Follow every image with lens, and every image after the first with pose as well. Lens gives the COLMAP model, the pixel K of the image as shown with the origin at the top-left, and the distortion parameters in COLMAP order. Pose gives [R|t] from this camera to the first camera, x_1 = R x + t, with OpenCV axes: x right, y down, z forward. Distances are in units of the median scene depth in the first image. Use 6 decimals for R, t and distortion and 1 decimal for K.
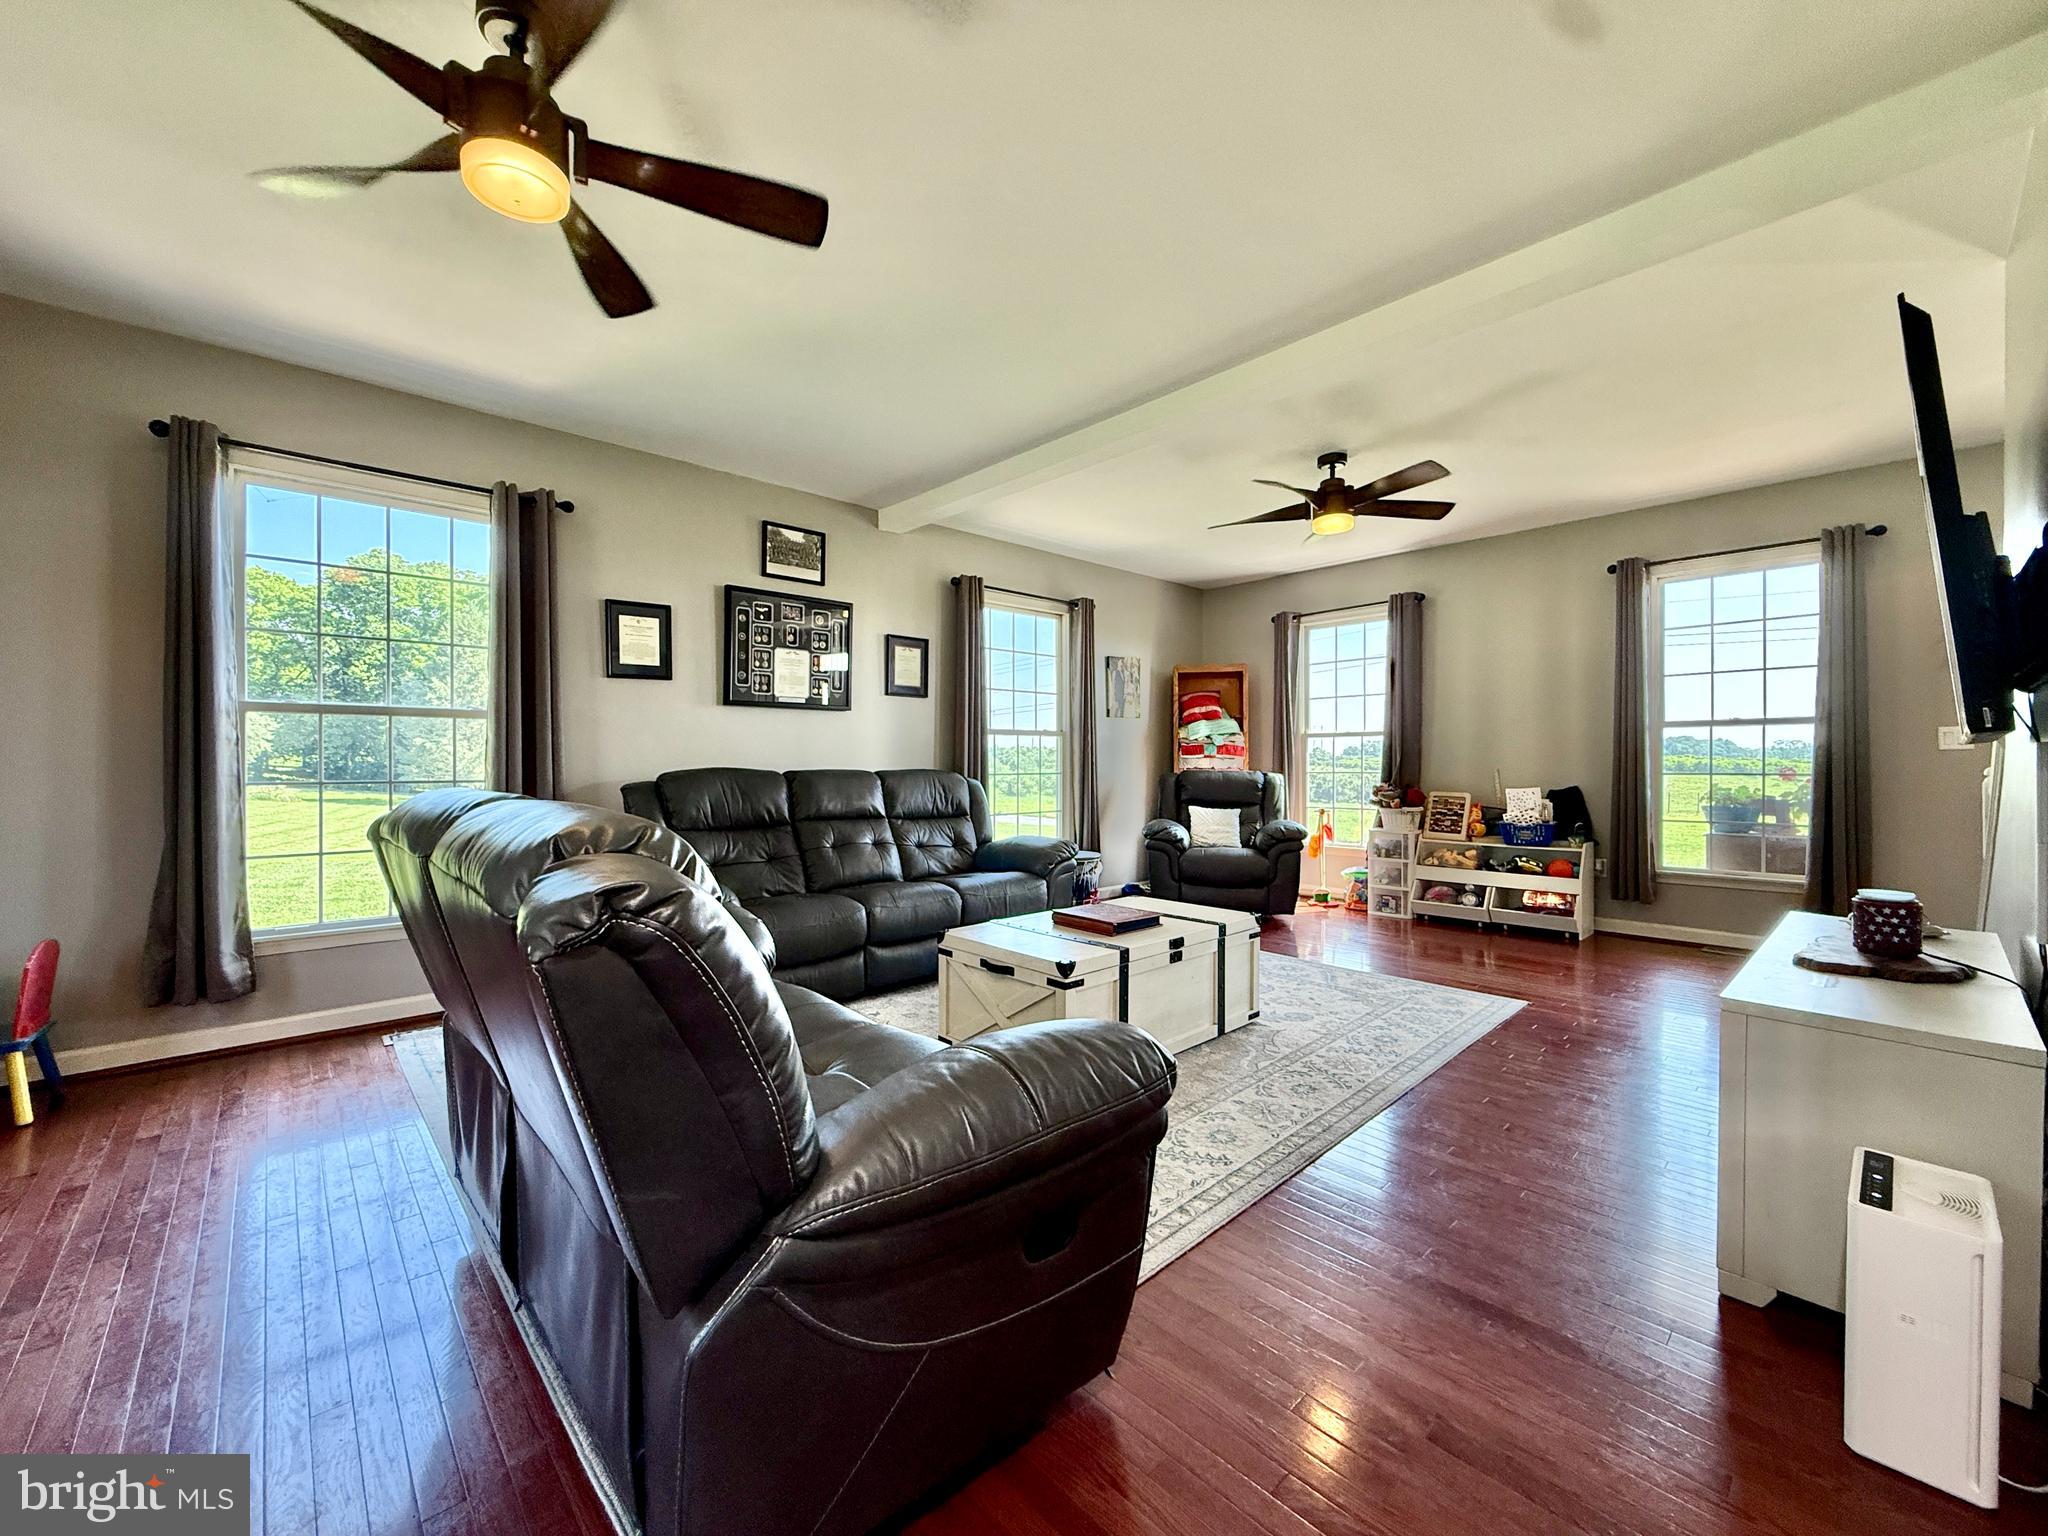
lens RADIAL K [[811.2, 0, 1021.6], [0, 811.2, 766.6], [0, 0, 1]] dist [0.000471, -0.000302]
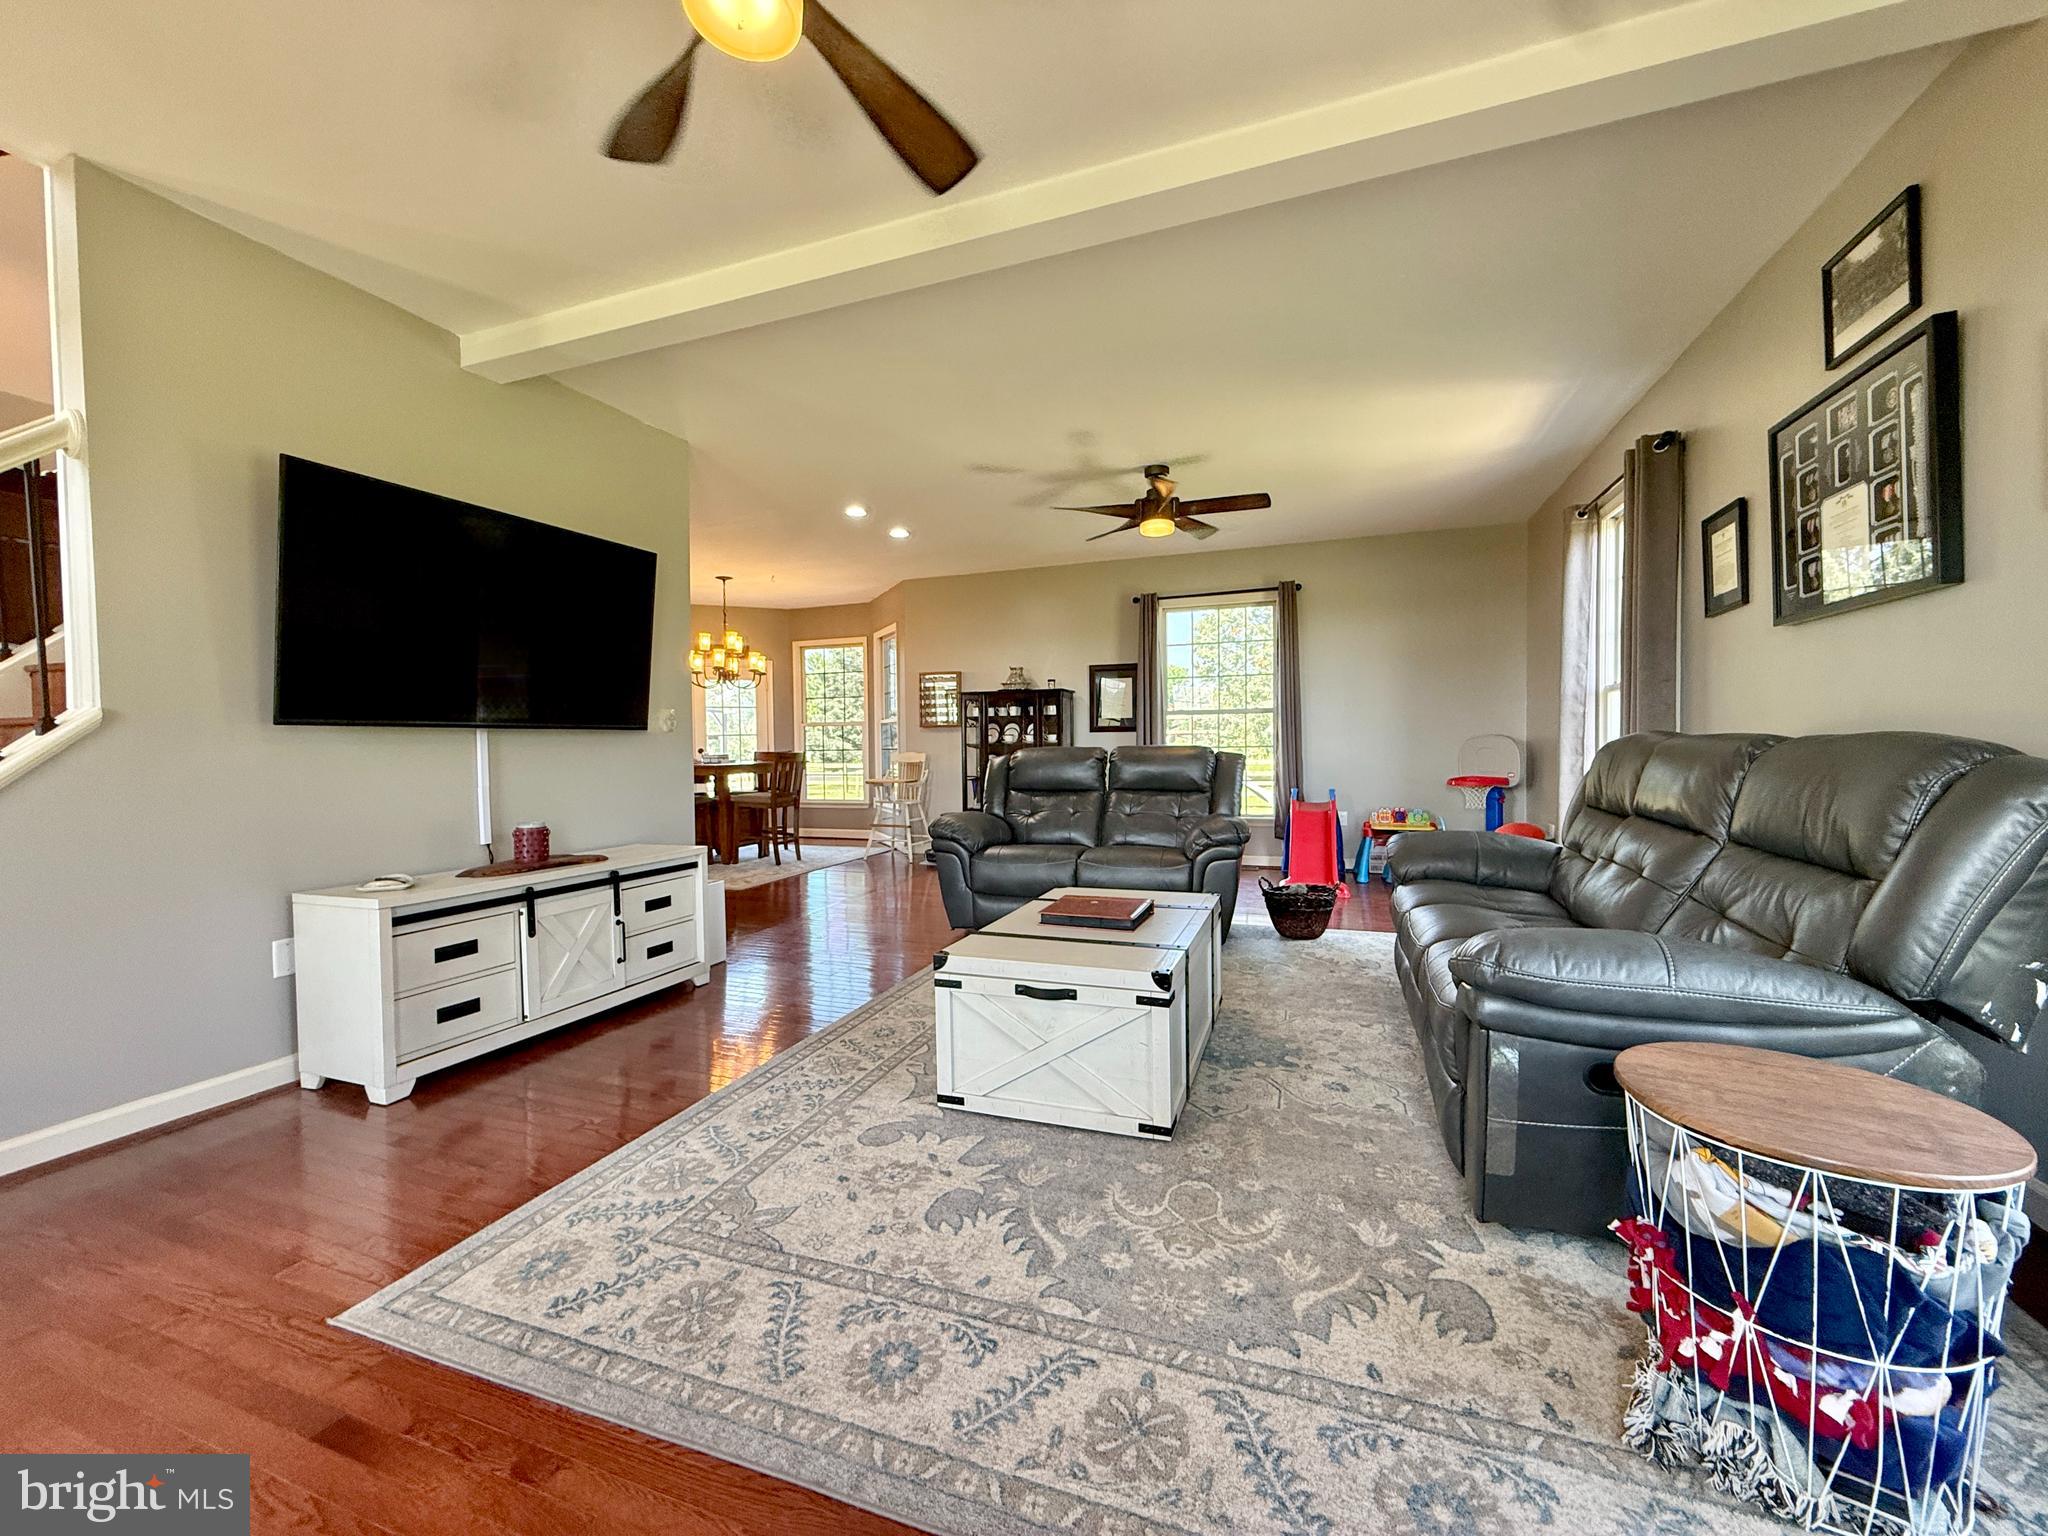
lens RADIAL K [[811.2, 0, 1021.6], [0, 811.2, 766.6], [0, 0, 1]] dist [0.000471, -0.000302]
pose [[-0.893369, 0.025000, -0.448627, 0.351928], [0.011813, 0.999413, 0.032168, 0.002109], [0.449168, 0.023438, -0.893140, 1.087457]]
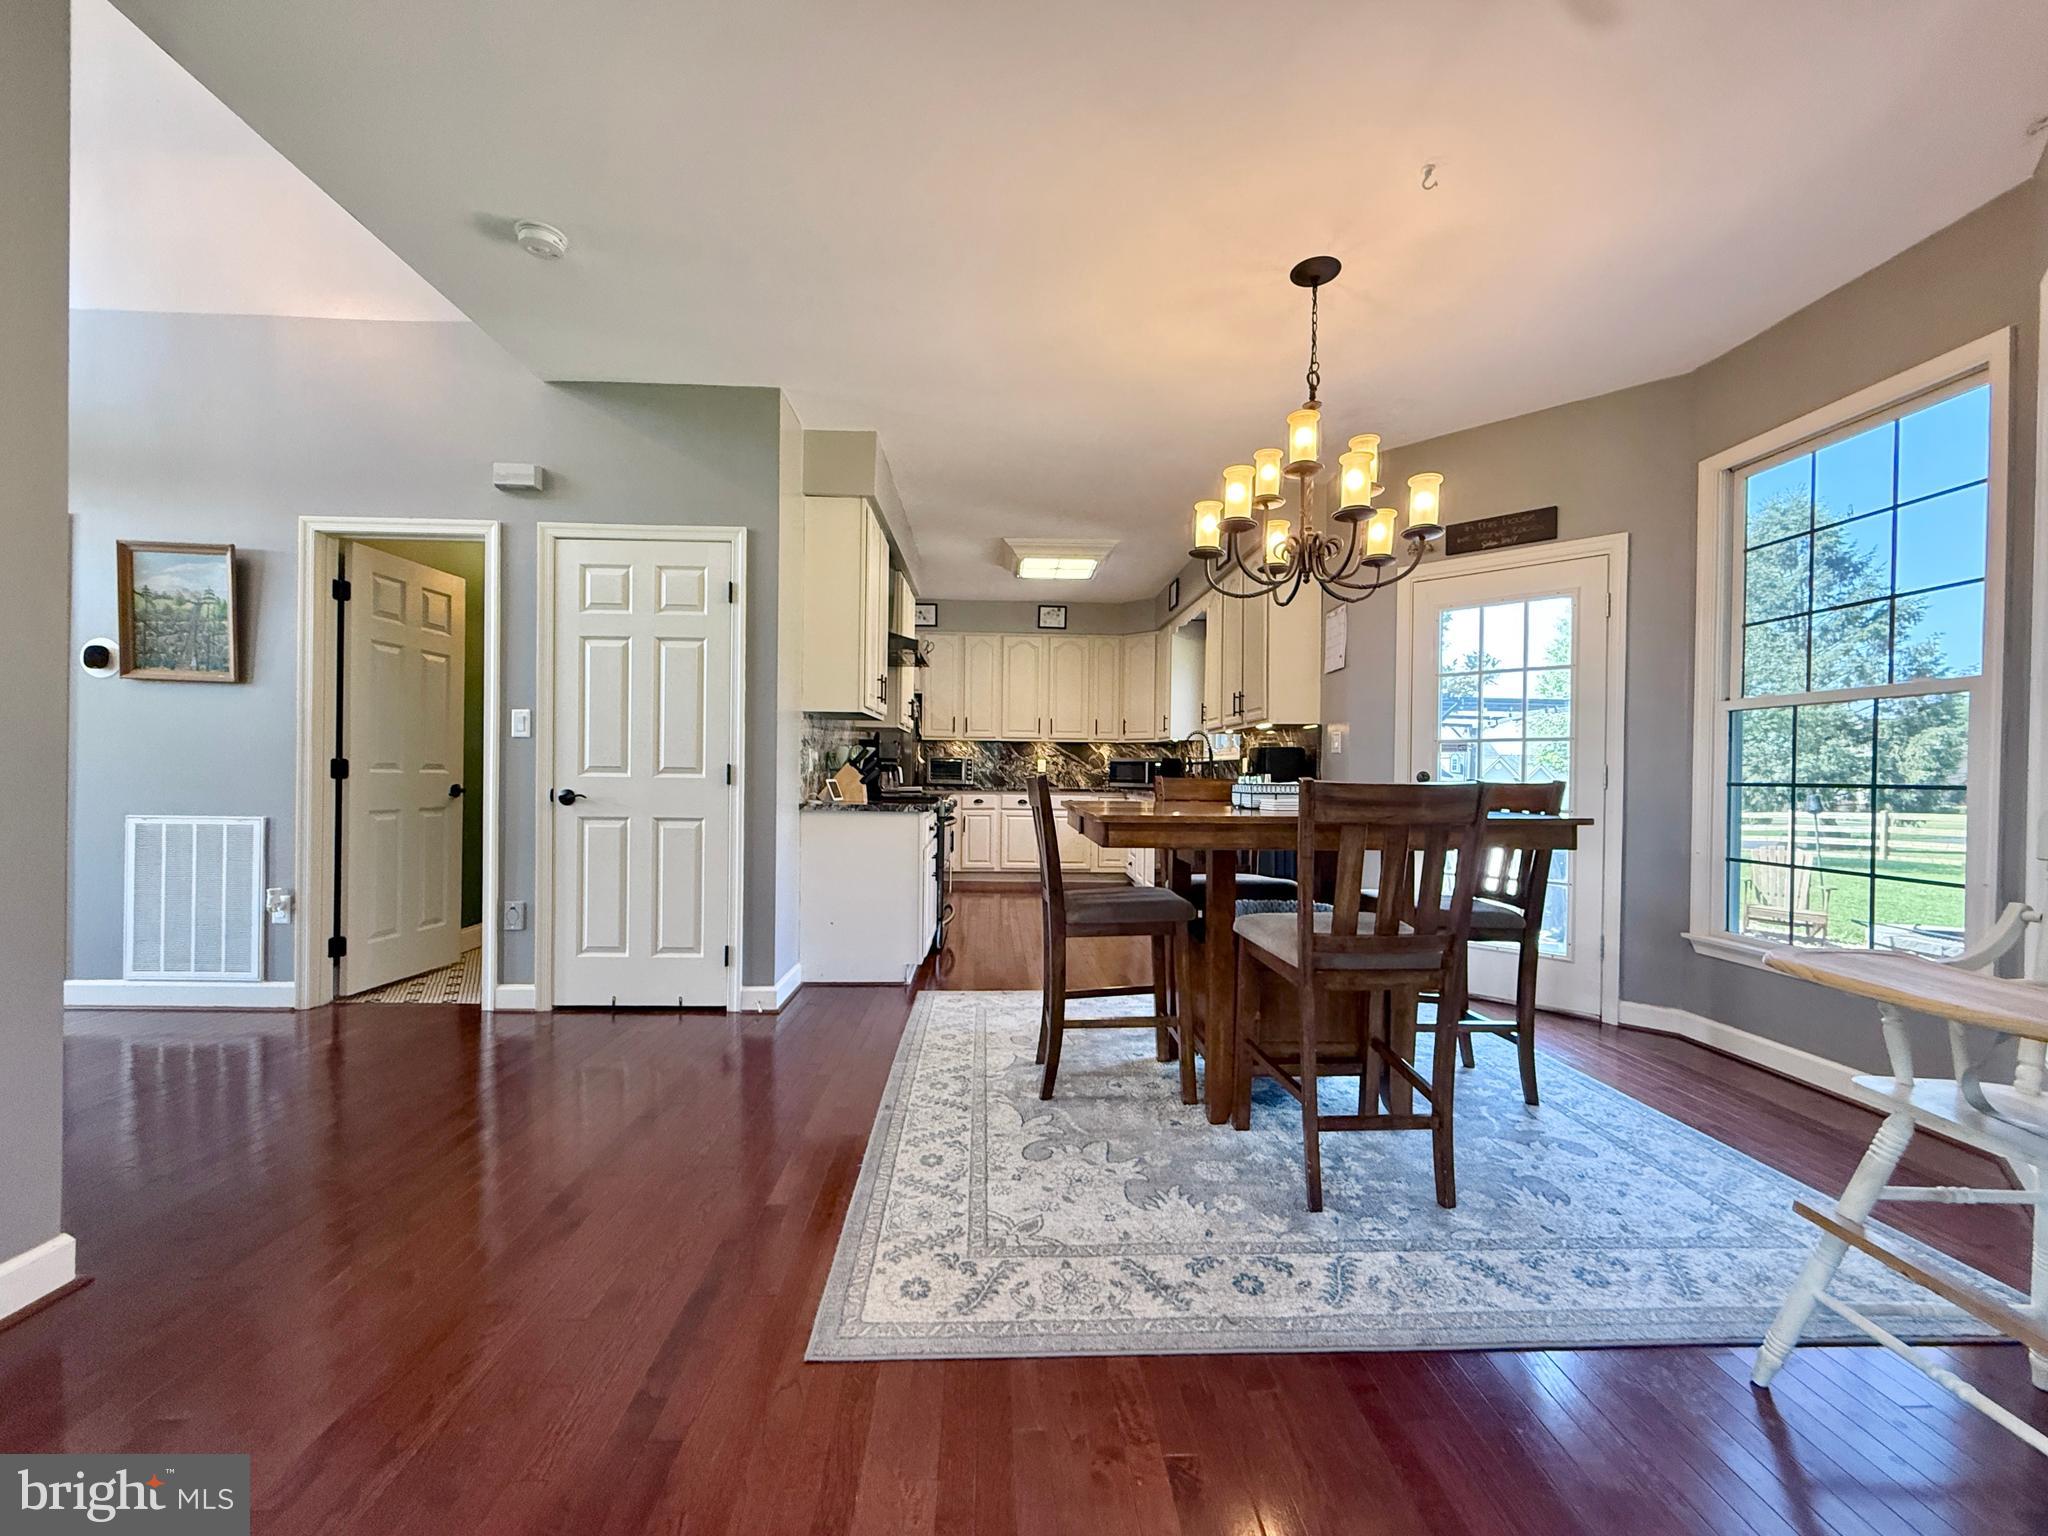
lens RADIAL K [[820.0, 0, 1022.3], [0, 820.0, 778.5], [0, 0, 1]] dist [-0.000128, 0.000005]
pose [[-0.756692, -0.013138, 0.653640, -0.035734], [-0.010104, 0.999914, 0.008401, 0.014691], [-0.653694, -0.000247, -0.756759, 0.026051]]
